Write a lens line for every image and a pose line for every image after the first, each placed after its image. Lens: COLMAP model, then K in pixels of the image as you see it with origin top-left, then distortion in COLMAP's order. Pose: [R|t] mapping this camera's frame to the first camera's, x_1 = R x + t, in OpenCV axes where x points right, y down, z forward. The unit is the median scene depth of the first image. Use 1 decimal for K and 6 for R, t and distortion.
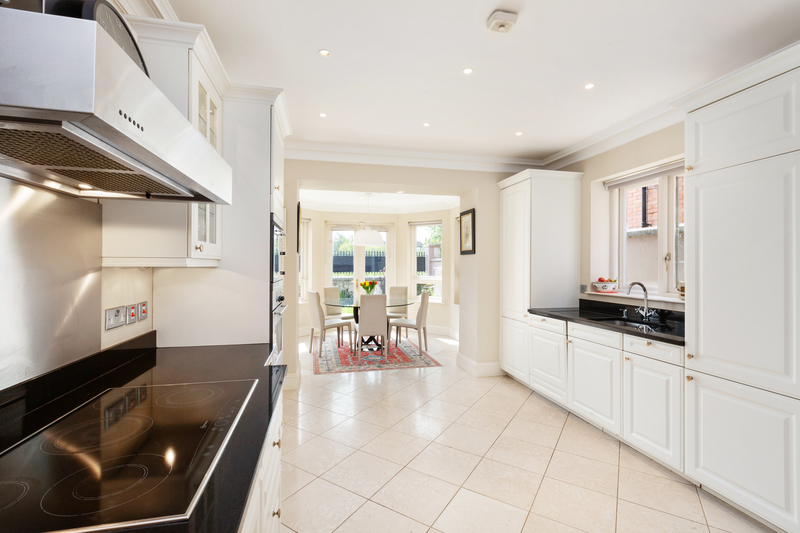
lens RADIAL K [[358.4, 0, 395.9], [0, 358.4, 265.0], [0, 0, 1]] dist [-0.000783, -0.000216]
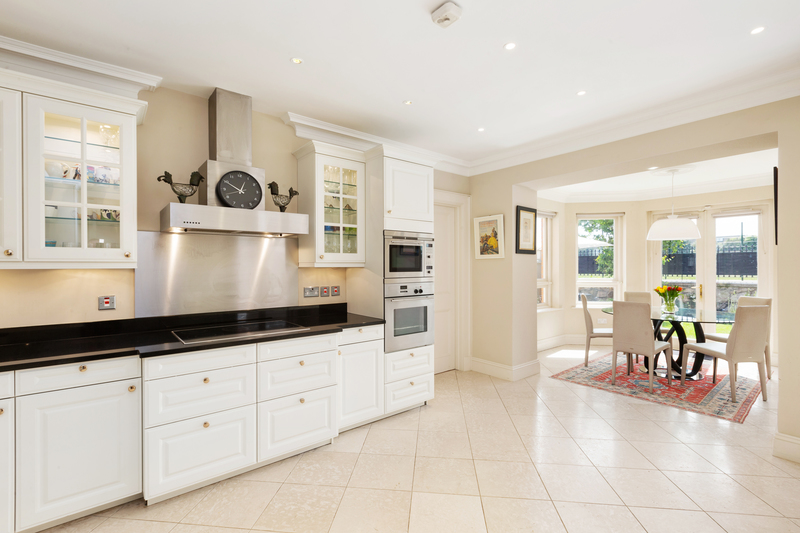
lens RADIAL K [[358.4, 0, 393.8], [0, 358.4, 266.8], [0, 0, 1]] dist [-0.000783, -0.000216]
pose [[0.445859, -0.001262, -0.895102, 0.422593], [0.004345, 0.999990, 0.000754, 0.000862], [0.895092, -0.004225, 0.445860, 0.167233]]
